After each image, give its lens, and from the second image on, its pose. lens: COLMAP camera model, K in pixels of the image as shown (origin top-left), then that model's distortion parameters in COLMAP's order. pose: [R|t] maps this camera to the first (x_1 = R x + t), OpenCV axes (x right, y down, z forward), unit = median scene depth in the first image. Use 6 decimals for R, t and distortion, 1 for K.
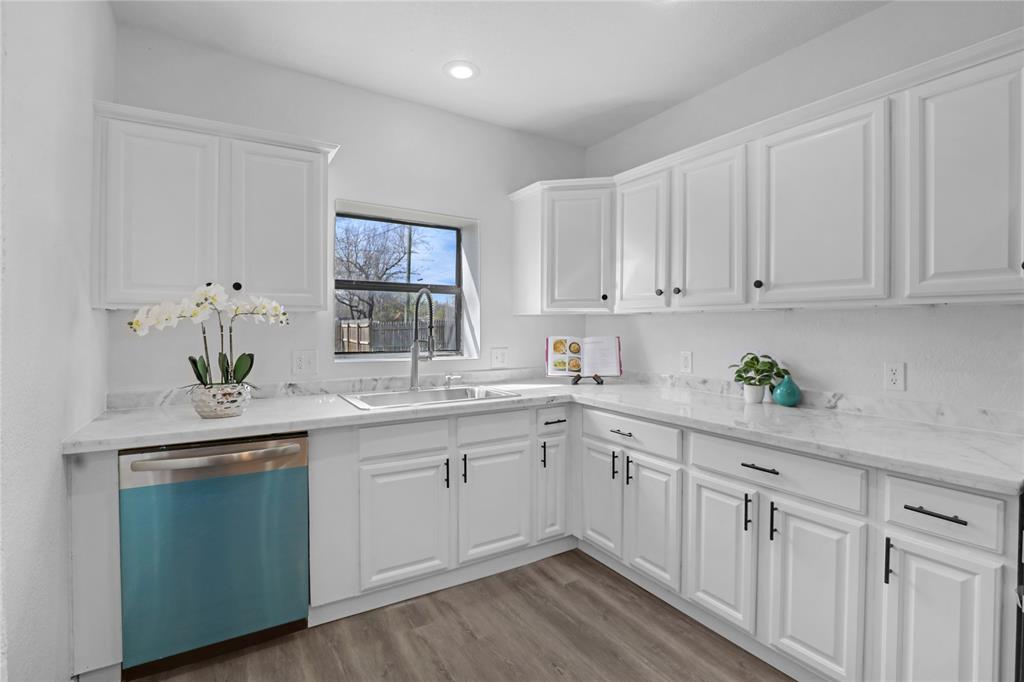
lens RADIAL K [[481.2, 0, 541.3], [0, 481.2, 325.3], [0, 0, 1]] dist [-0.032875, 0.006316]
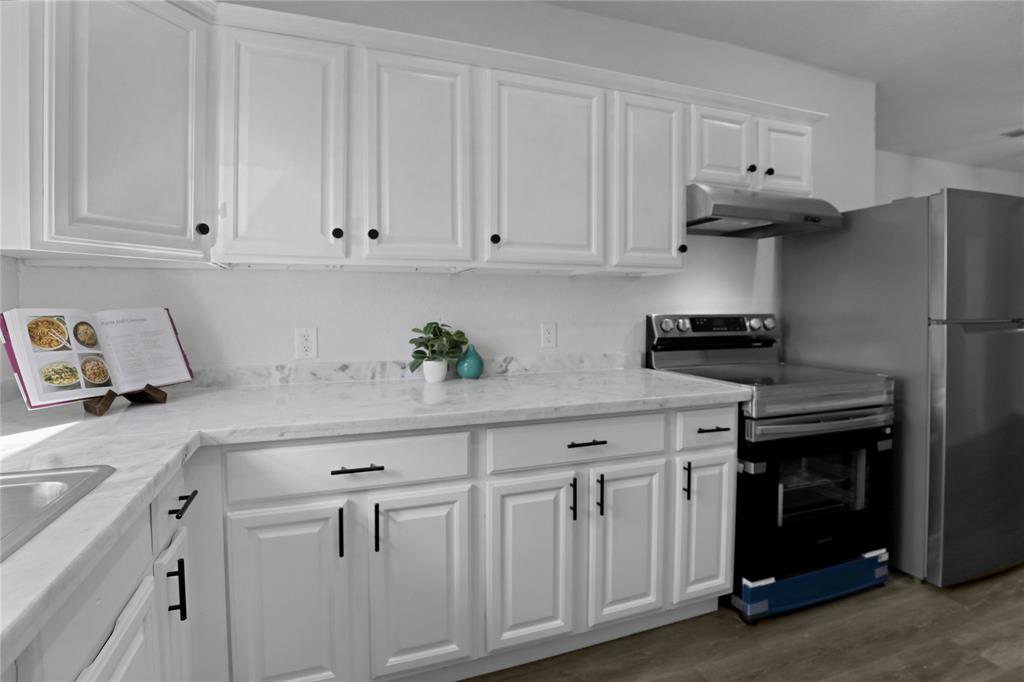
lens RADIAL K [[481.2, 0, 476.9], [0, 481.2, 314.8], [0, 0, 1]] dist [-0.032875, 0.006316]
pose [[0.264899, -0.022446, 0.964015, -0.373618], [0.001667, 0.999738, 0.022819, 0.028866], [-0.964275, -0.004438, 0.264867, 0.778623]]
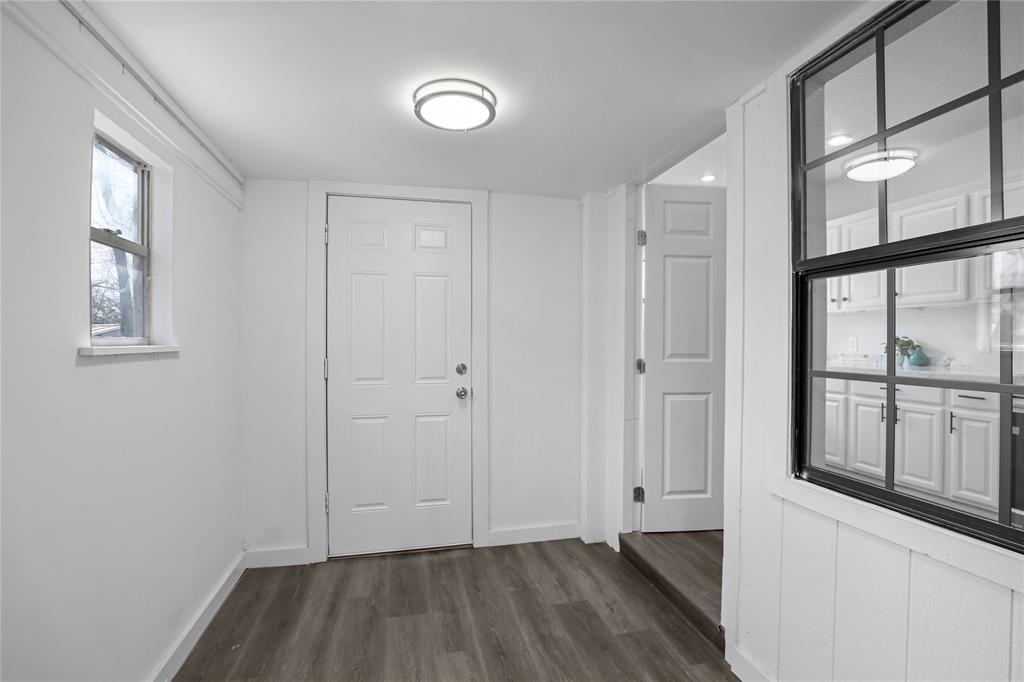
lens RADIAL K [[481.2, 0, 537.5], [0, 481.2, 339.1], [0, 0, 1]] dist [-0.032875, 0.006316]
pose [[0.947251, 0.000485, -0.320492, -0.231338], [-0.001115, 0.999998, -0.001782, 0.081726], [0.320490, 0.002046, 0.947250, -1.047245]]
